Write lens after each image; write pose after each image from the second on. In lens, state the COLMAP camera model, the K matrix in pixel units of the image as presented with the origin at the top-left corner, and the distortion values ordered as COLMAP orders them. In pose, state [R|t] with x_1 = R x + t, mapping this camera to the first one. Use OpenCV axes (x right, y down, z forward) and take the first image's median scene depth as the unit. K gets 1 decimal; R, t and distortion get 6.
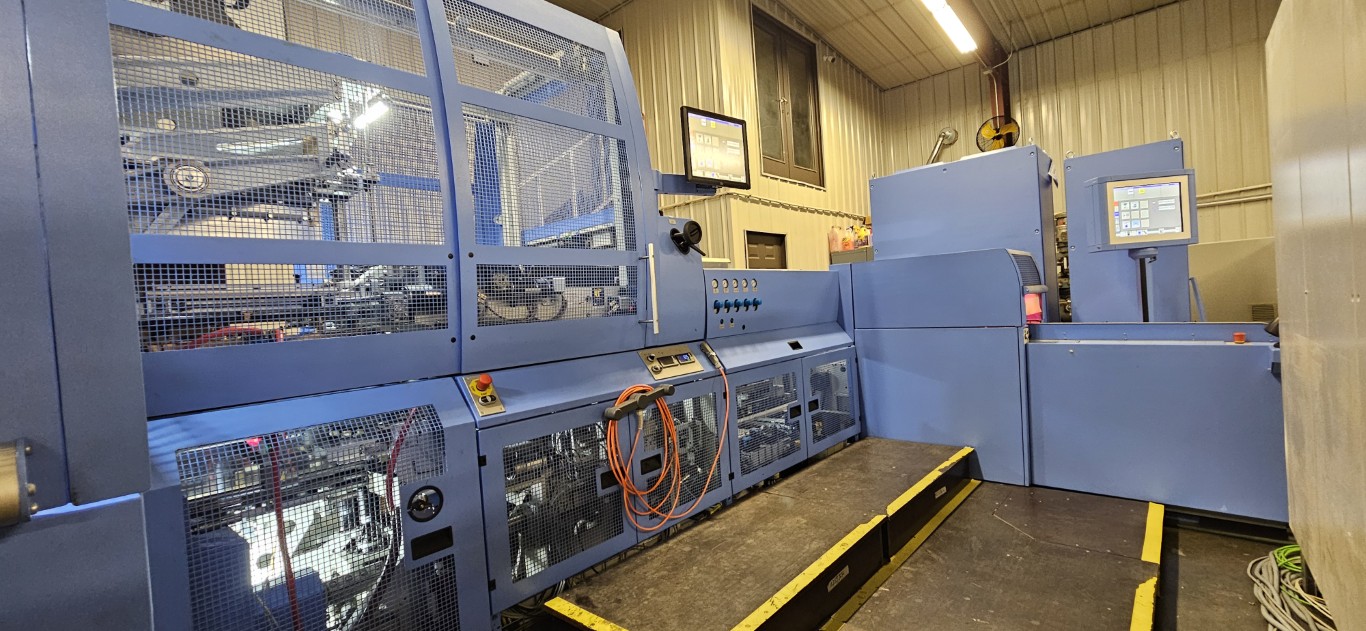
lens RADIAL K [[565.1, 0, 683.0], [0, 565.1, 315.5], [0, 0, 1]] dist [0.002006, -0.000047]
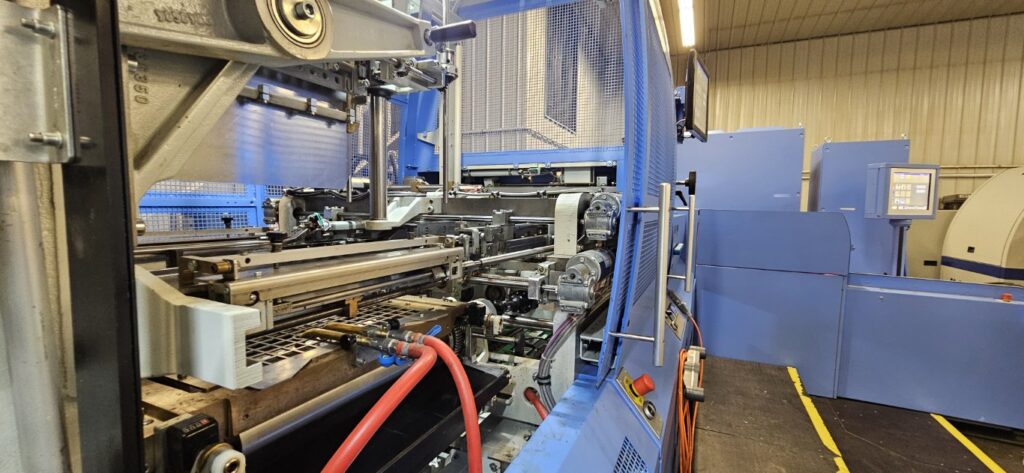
lens RADIAL K [[423.6, 0, 512.0], [0, 423.6, 236.5], [0, 0, 1]] dist [0.002006, -0.000047]
pose [[0.953193, 0.060387, 0.296271, -0.382781], [-0.074429, 0.996564, 0.036337, -0.044582], [-0.293059, -0.056688, 0.954412, 0.300947]]
